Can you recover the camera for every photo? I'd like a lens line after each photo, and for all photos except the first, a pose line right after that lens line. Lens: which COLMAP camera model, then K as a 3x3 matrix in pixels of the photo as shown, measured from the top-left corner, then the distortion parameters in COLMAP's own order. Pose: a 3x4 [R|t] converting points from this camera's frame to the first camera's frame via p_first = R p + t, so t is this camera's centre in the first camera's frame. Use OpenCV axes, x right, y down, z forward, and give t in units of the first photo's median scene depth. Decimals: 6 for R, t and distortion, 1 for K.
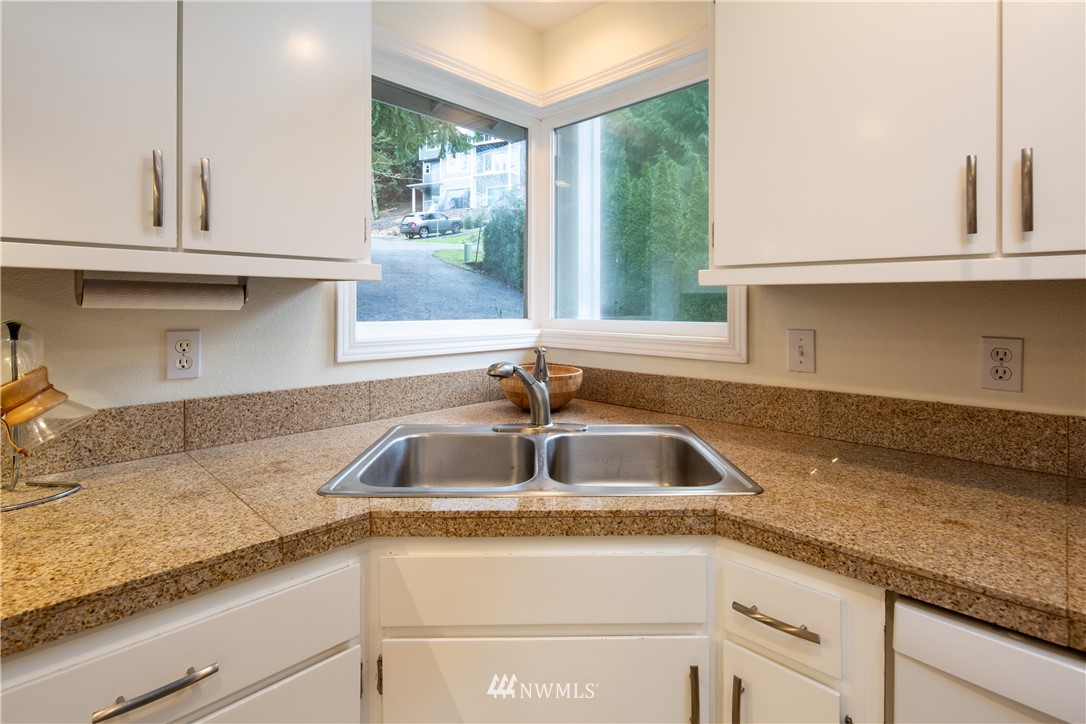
lens RADIAL K [[532.7, 0, 541.5], [0, 532.7, 300.3], [0, 0, 1]] dist [-0.001815, -0.000837]
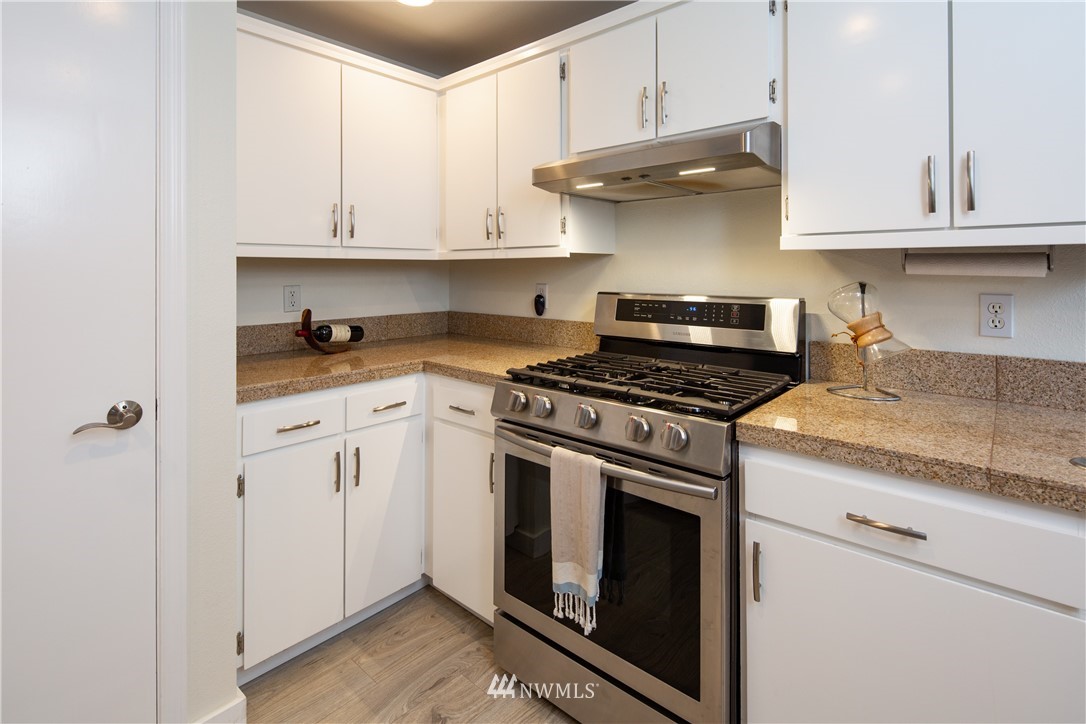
lens RADIAL K [[532.2, 0, 543.4], [0, 532.2, 268.8], [0, 0, 1]] dist [-0.001942, -0.001035]
pose [[0.058445, -0.004905, -0.998279, 0.427556], [0.006023, 0.999971, -0.004561, 0.001325], [0.998272, -0.005746, 0.058472, -0.035016]]
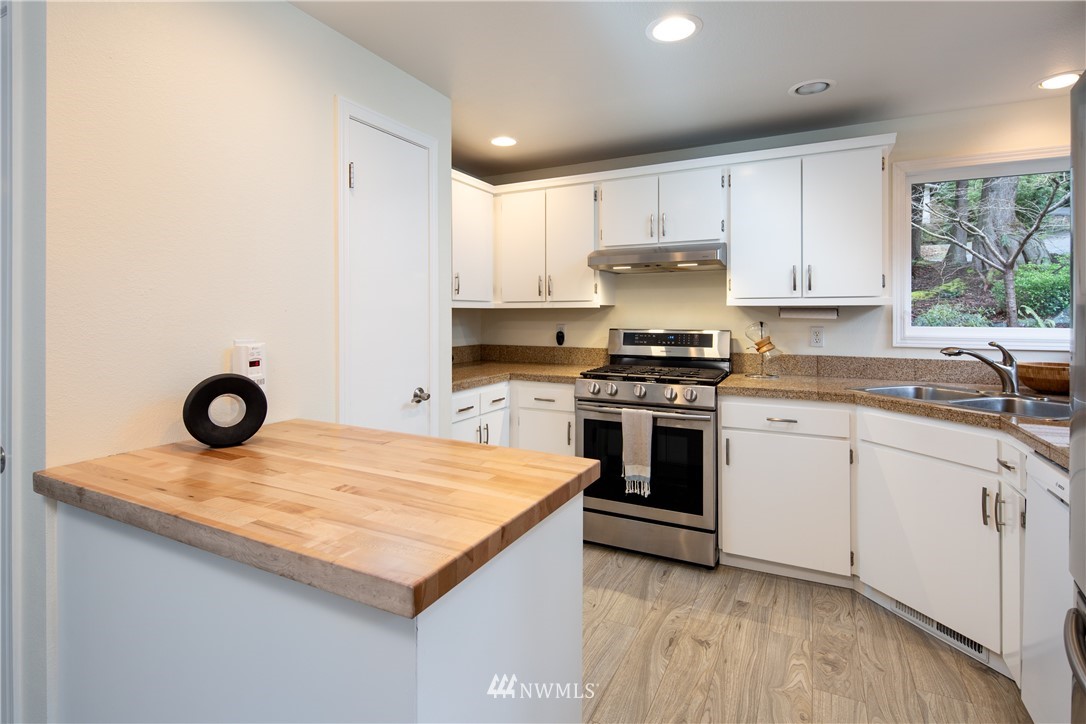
lens RADIAL K [[529.8, 0, 545.5], [0, 529.8, 314.3], [0, 0, 1]] dist [0.001319, 0.000055]
pose [[0.308701, -0.001505, -0.951158, 1.332594], [0.005838, 0.999983, 0.000312, -0.010526], [0.951141, -0.005649, 0.308704, -0.995154]]
